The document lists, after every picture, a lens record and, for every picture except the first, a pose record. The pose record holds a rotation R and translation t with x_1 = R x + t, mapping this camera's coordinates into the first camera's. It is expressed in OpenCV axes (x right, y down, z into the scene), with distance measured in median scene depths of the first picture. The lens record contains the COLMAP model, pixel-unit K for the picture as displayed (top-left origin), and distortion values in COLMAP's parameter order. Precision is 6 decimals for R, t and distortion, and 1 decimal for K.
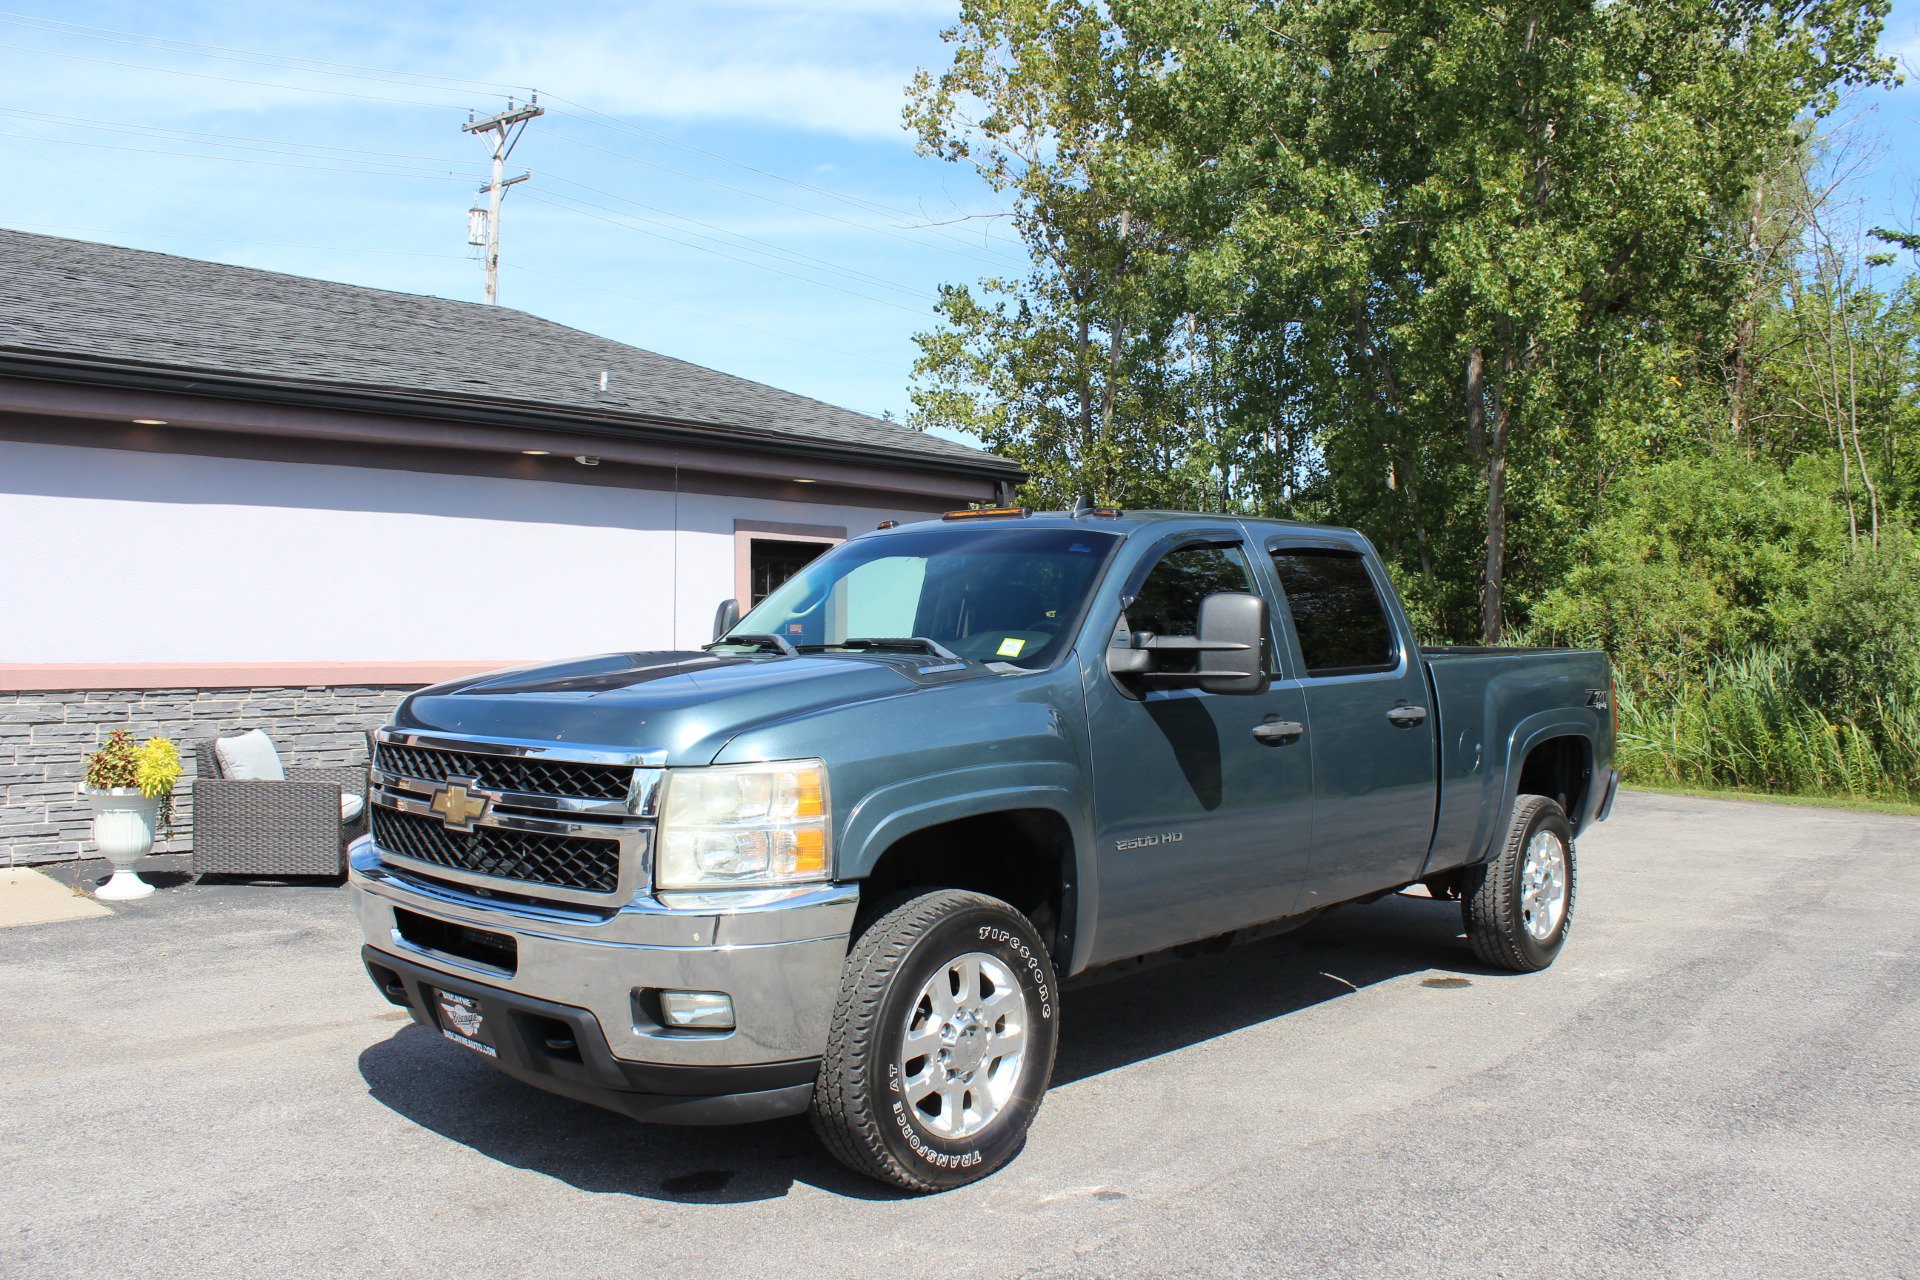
lens RADIAL K [[1616.1, 0, 975.6], [0, 1616.1, 642.7], [0, 0, 1]] dist [-0.163169, 0.148972]
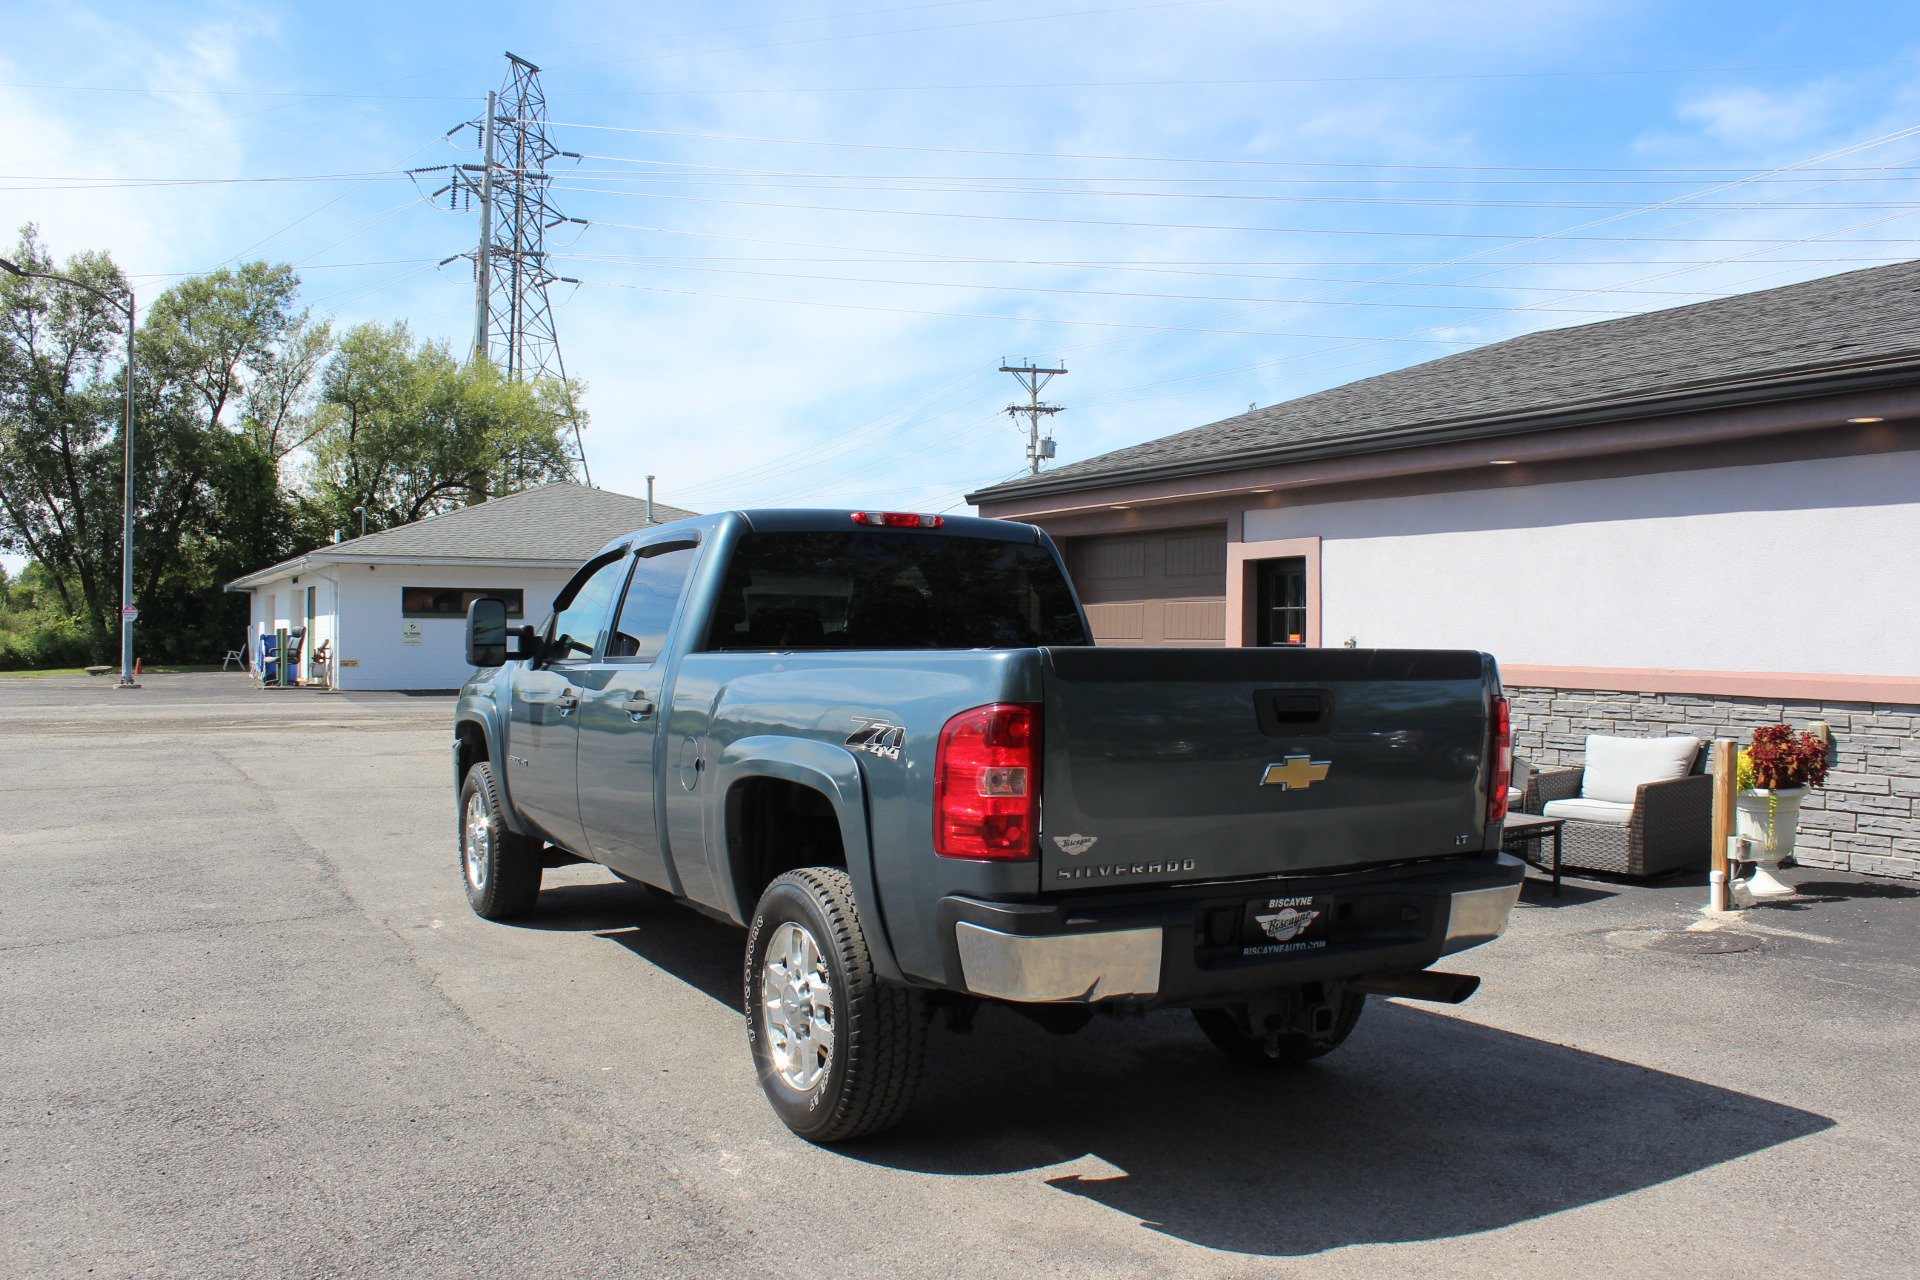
lens RADIAL K [[1605.8, 0, 974.2], [0, 1605.8, 638.7], [0, 0, 1]] dist [-0.166750, 0.153022]
pose [[-0.292978, -0.005520, -0.956103, 0.666911], [-0.018494, 0.999829, -0.000105, 0.000914], [0.955940, 0.017651, -0.293030, 0.869603]]
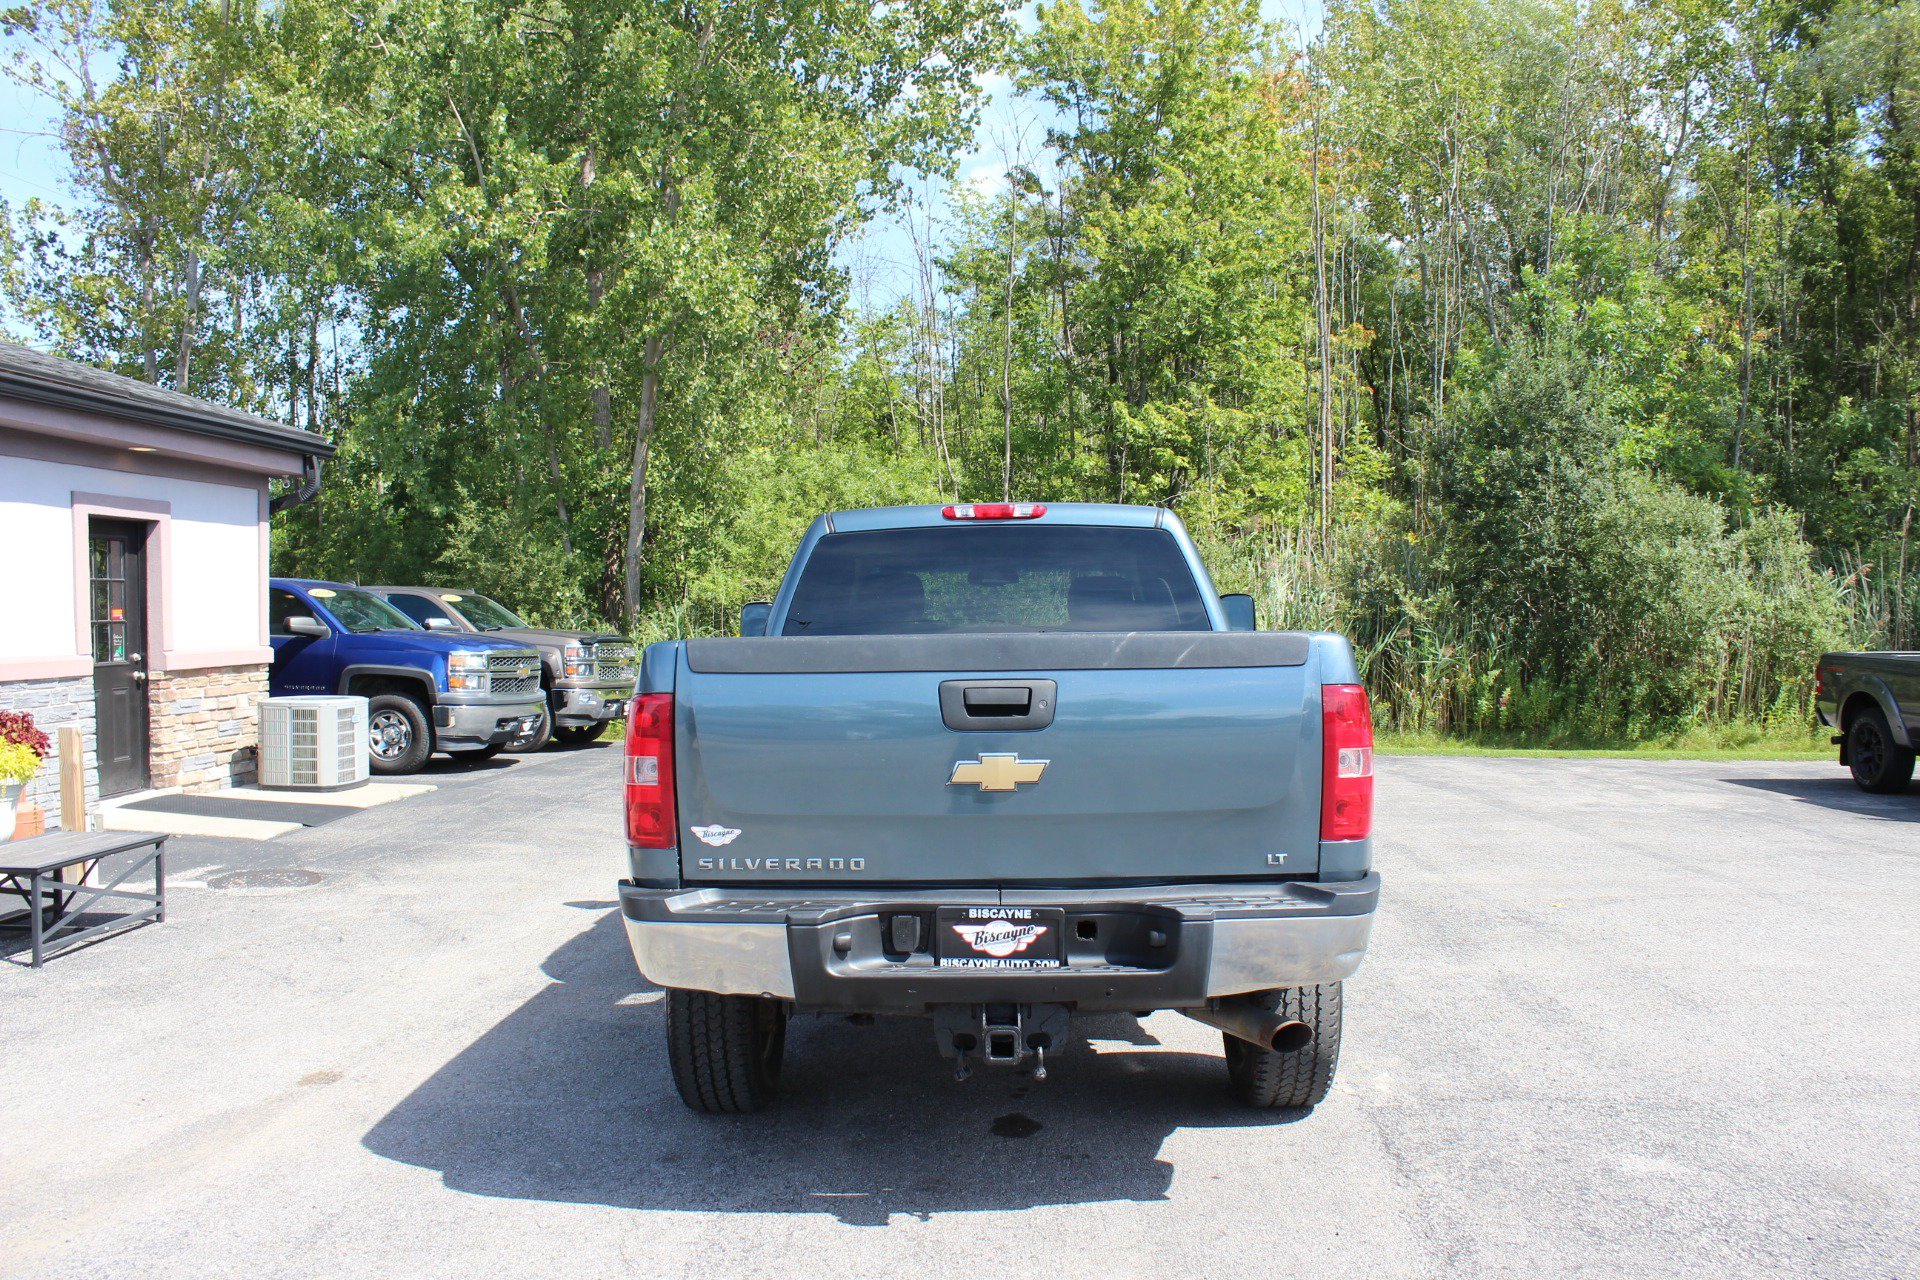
lens RADIAL K [[1607.5, 0, 978.9], [0, 1607.5, 648.6], [0, 0, 1]] dist [-0.171092, 0.157991]
pose [[0.777101, -0.029458, 0.628686, -0.363951], [0.014428, 0.999475, 0.028997, -0.011416], [-0.629211, -0.013463, 0.777118, 0.063607]]
